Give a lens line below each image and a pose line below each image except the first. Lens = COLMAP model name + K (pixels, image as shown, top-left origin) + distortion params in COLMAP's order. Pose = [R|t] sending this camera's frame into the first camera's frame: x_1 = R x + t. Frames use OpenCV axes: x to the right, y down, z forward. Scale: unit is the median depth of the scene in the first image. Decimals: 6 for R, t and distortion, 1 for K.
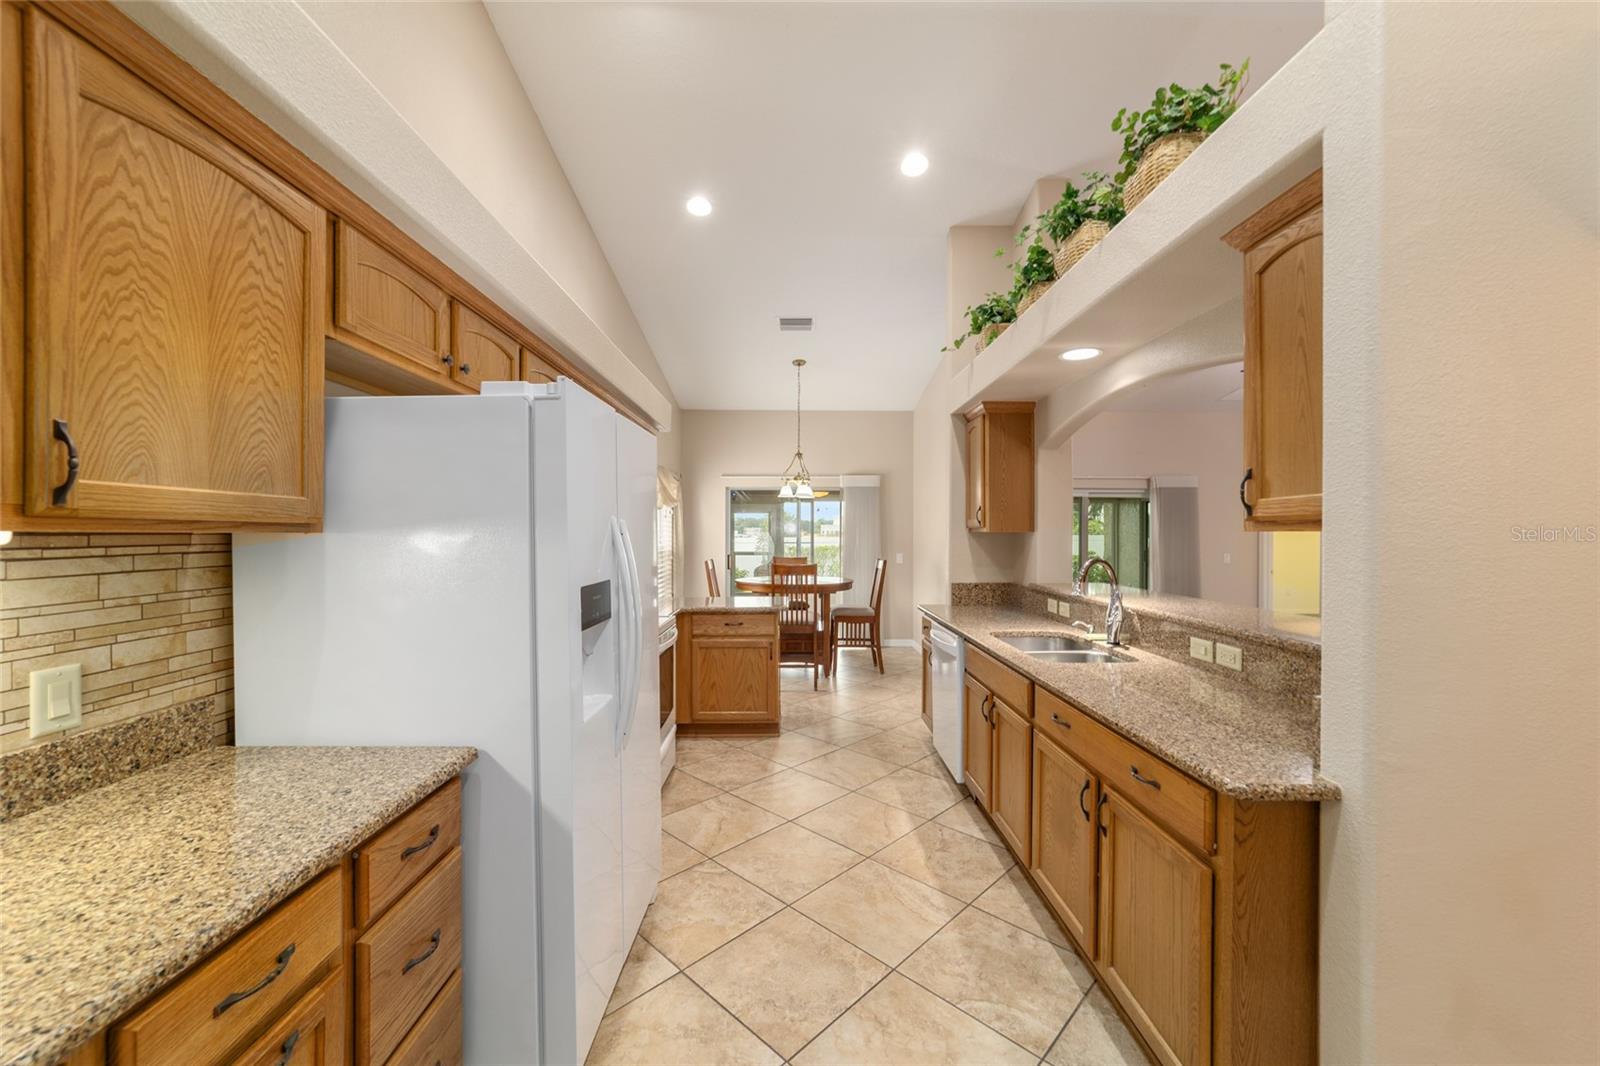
lens RADIAL K [[618.3, 0, 802.0], [0, 618.3, 535.9], [0, 0, 1]] dist [0.000042, 0.002817]
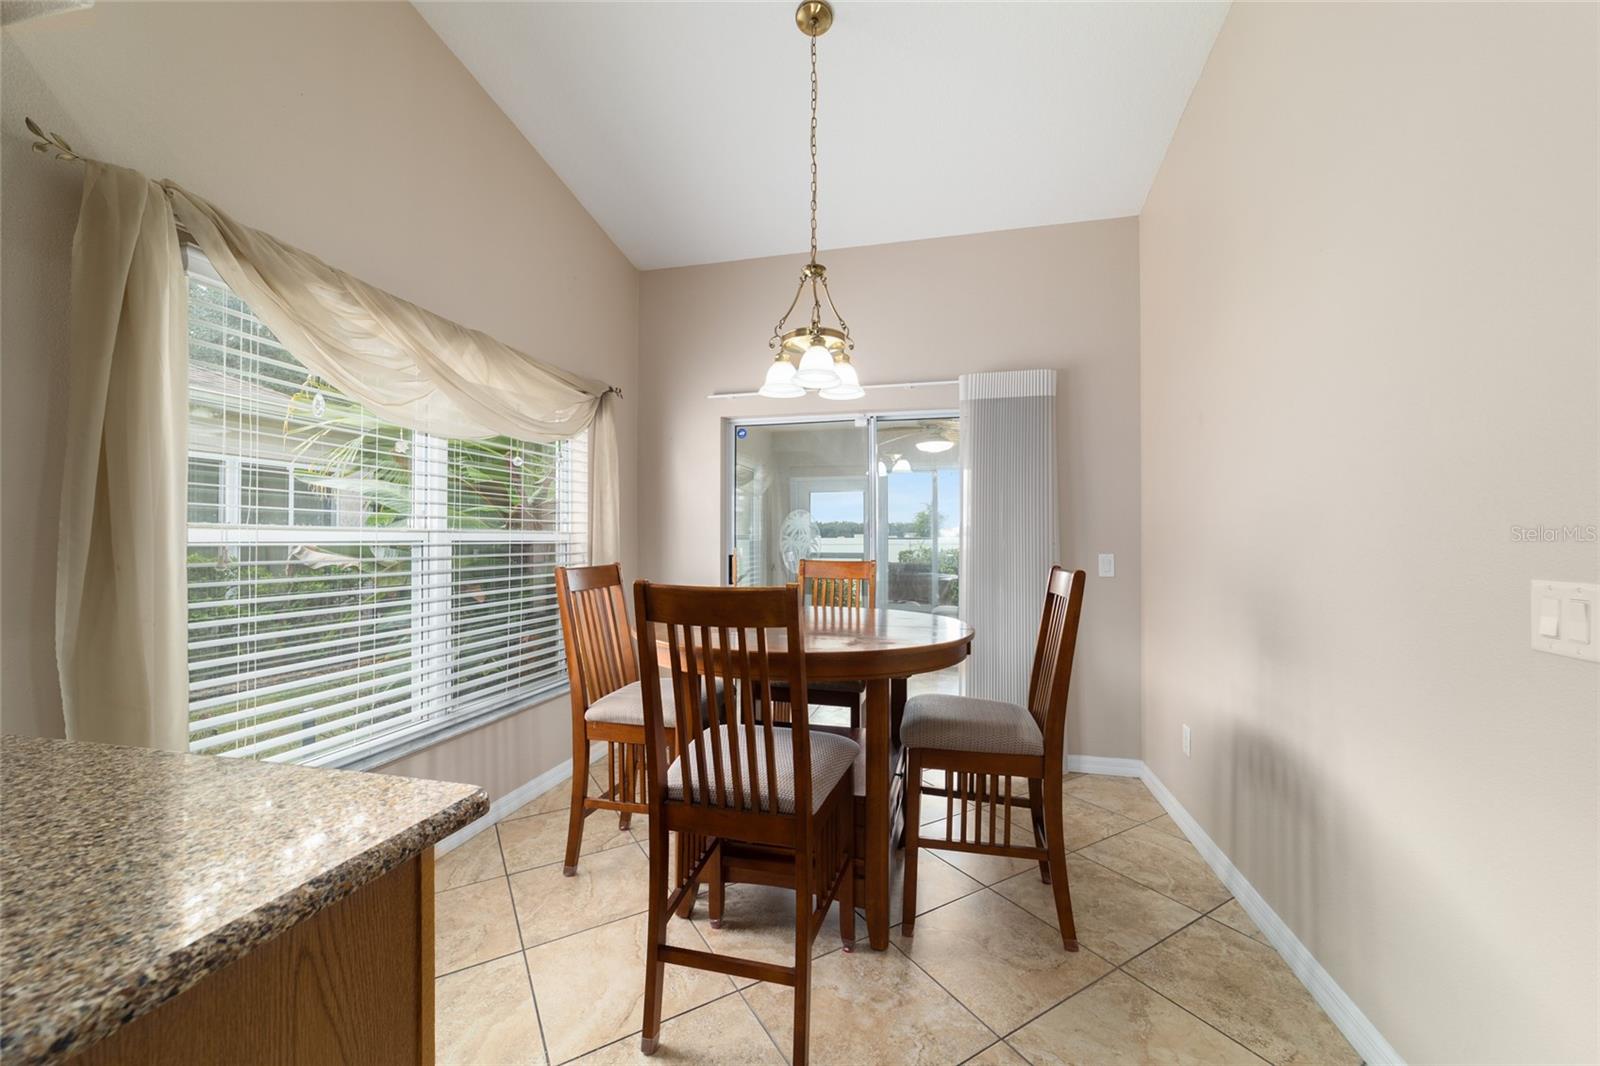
lens RADIAL K [[618.3, 0, 794.1], [0, 618.3, 537.5], [0, 0, 1]] dist [0.000042, 0.002817]
pose [[0.964500, -0.001606, -0.264076, 0.077423], [-0.000430, 0.999971, -0.007652, 0.025033], [0.264081, 0.007494, 0.964471, 0.653842]]
